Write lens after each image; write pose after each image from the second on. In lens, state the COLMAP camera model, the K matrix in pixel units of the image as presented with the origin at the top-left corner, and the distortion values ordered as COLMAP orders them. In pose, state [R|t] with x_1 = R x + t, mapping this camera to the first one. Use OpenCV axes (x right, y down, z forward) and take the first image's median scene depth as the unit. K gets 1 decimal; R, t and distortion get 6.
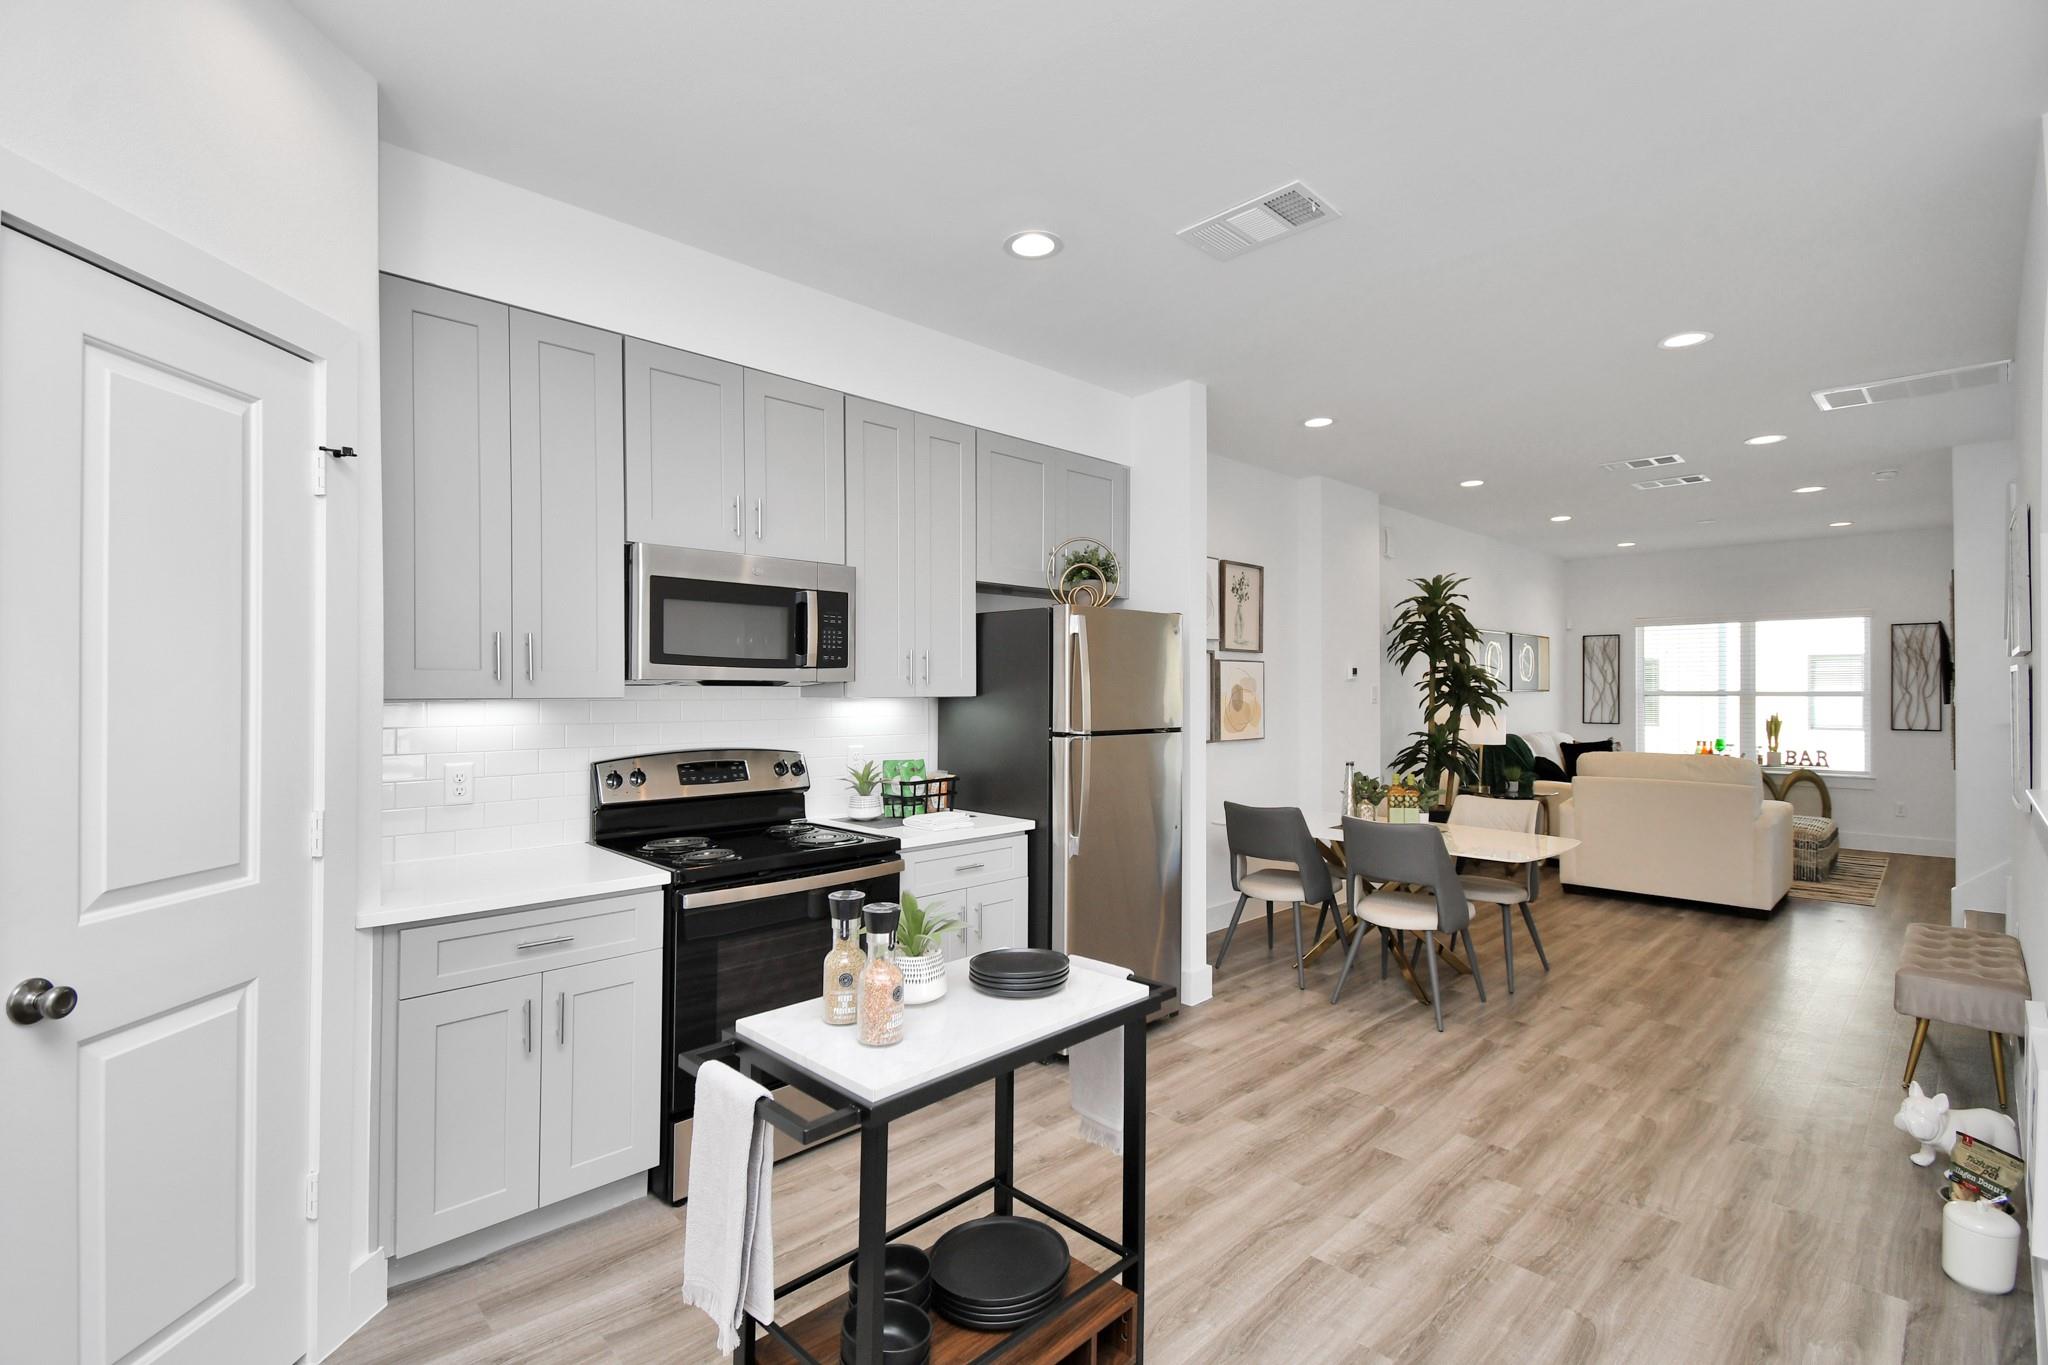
lens RADIAL K [[910.9, 0, 1012.8], [0, 910.9, 688.8], [0, 0, 1]] dist [0.017825, -0.025739]
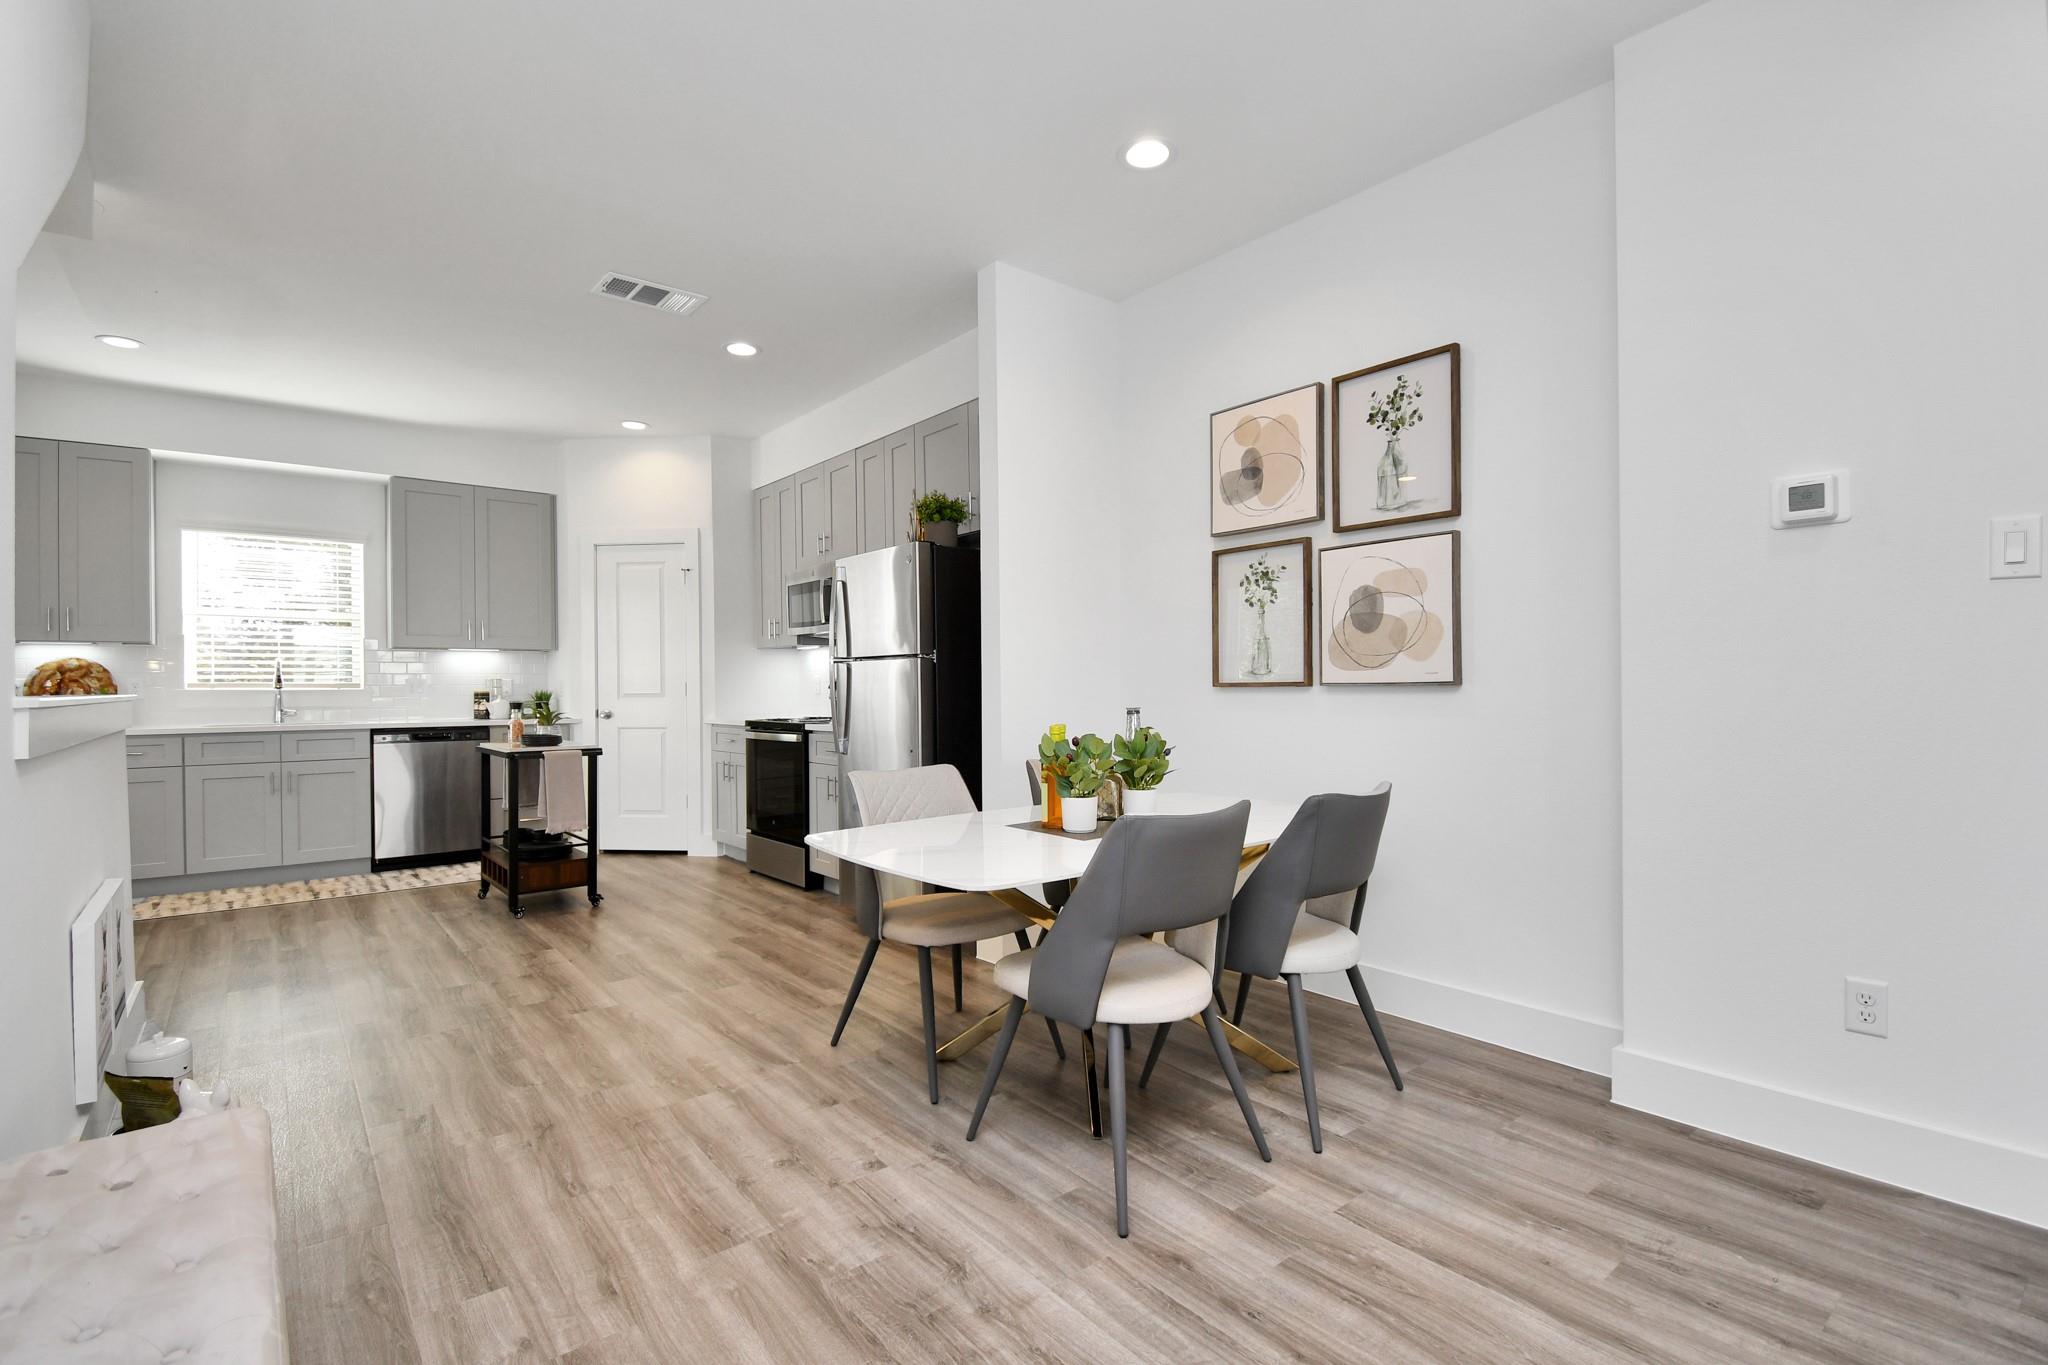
lens RADIAL K [[1030.4, 0, 1131.6], [0, 1030.4, 689.0], [0, 0, 1]] dist [0.027211, -0.029824]
pose [[-0.055640, -0.000149, -0.998451, 1.484921], [0.011060, 0.999939, -0.000766, 0.096973], [0.998390, -0.011086, -0.055635, 1.474113]]
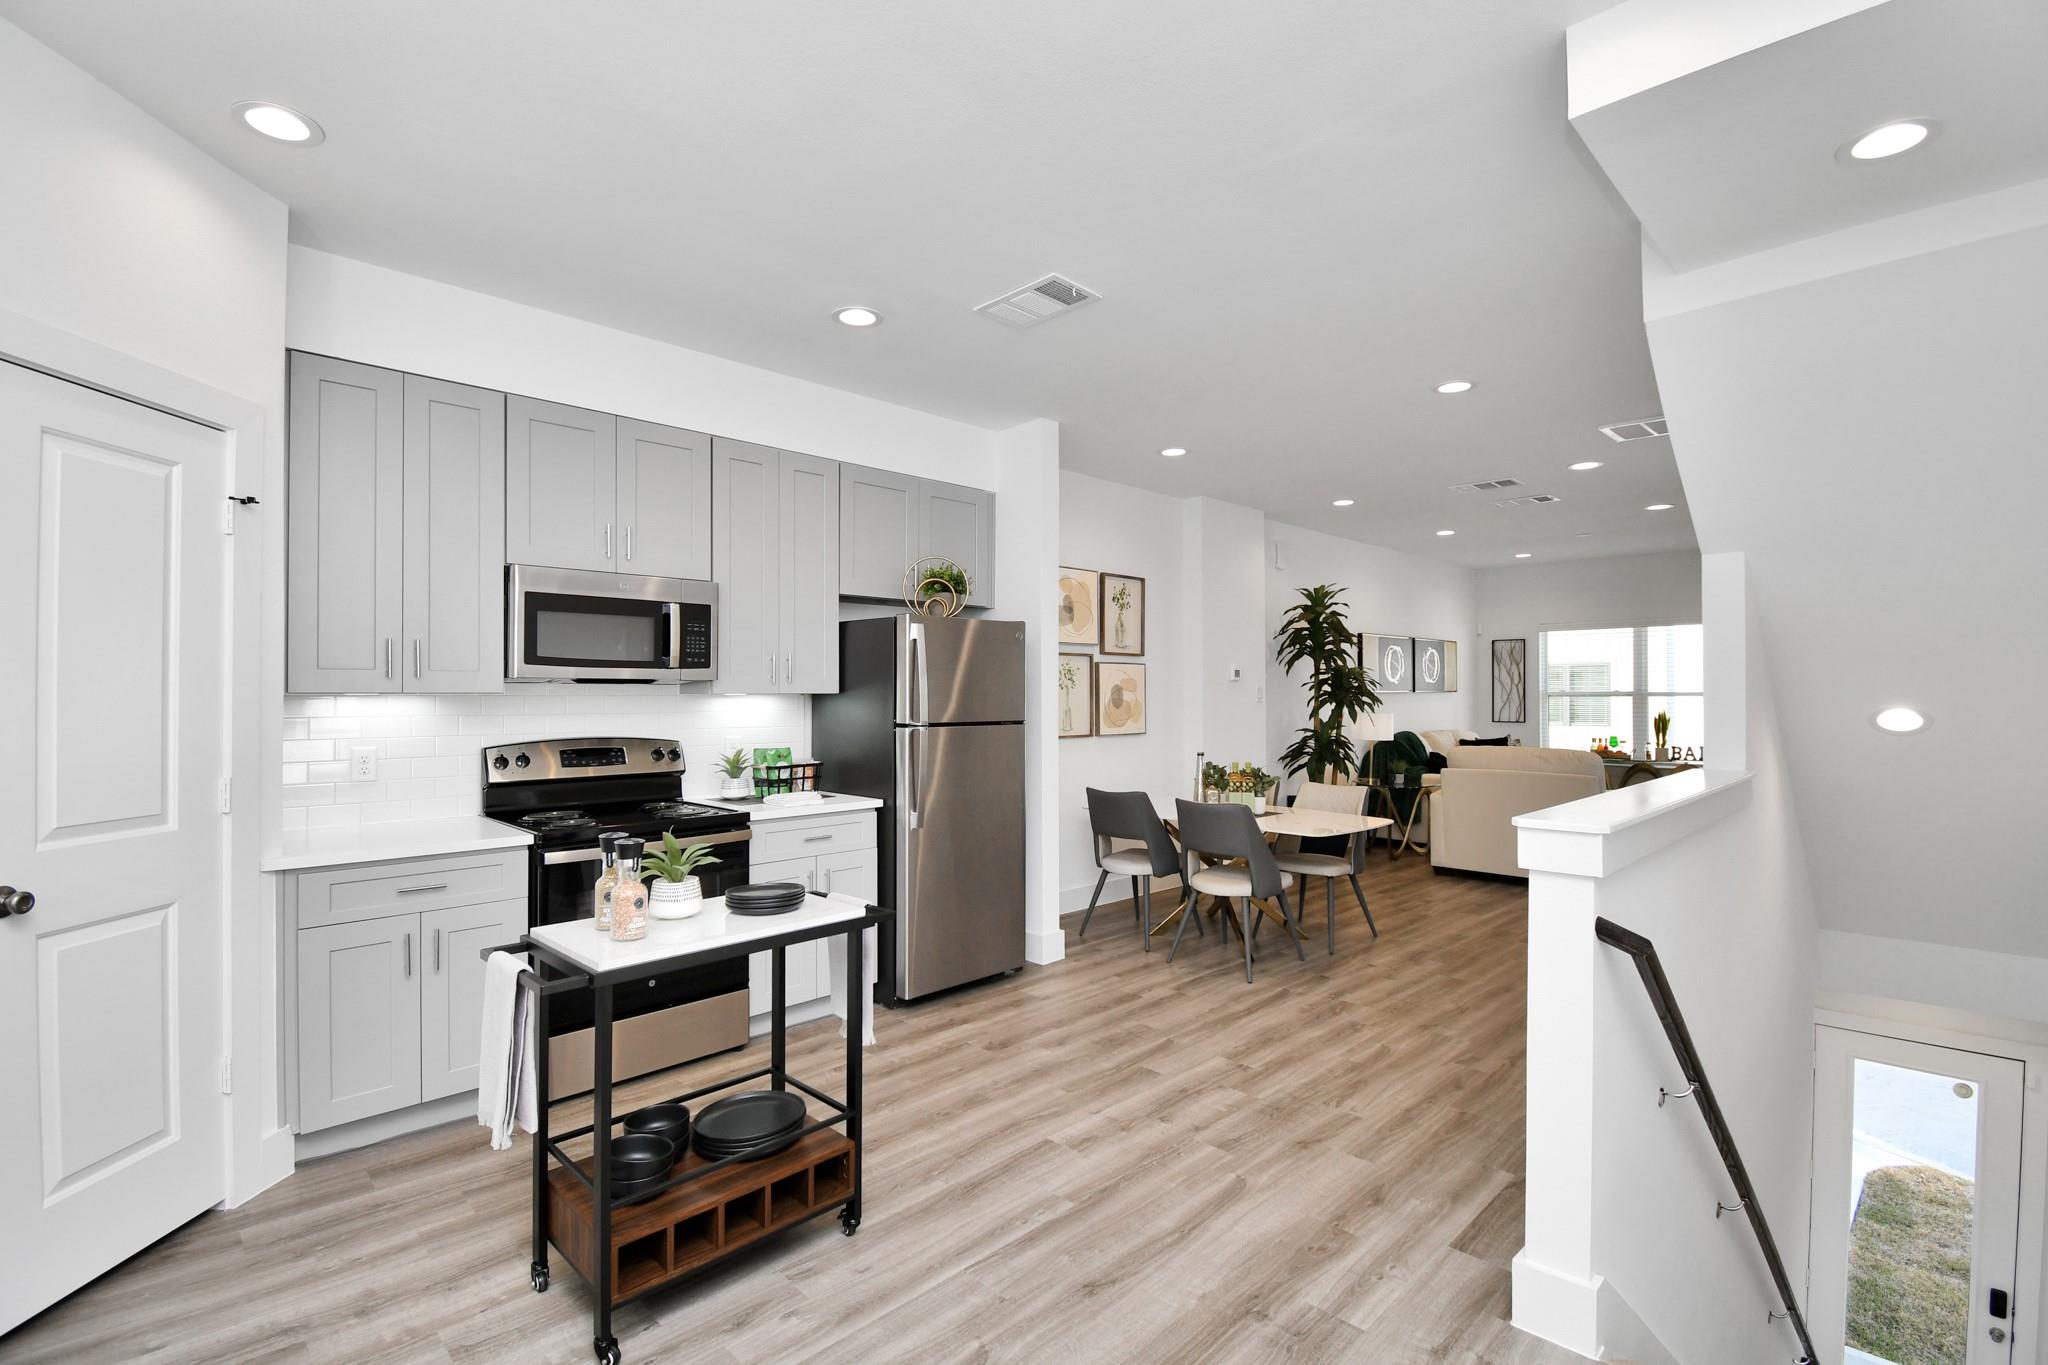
lens RADIAL K [[900.4, 0, 1020.9], [0, 900.4, 689.8], [0, 0, 1]] dist [0.018192, -0.023489]
pose [[0.999831, -0.000930, 0.018384, 0.179883], [0.000975, 0.999996, -0.002493, 0.007121], [-0.018382, 0.002510, 0.999828, -0.157635]]
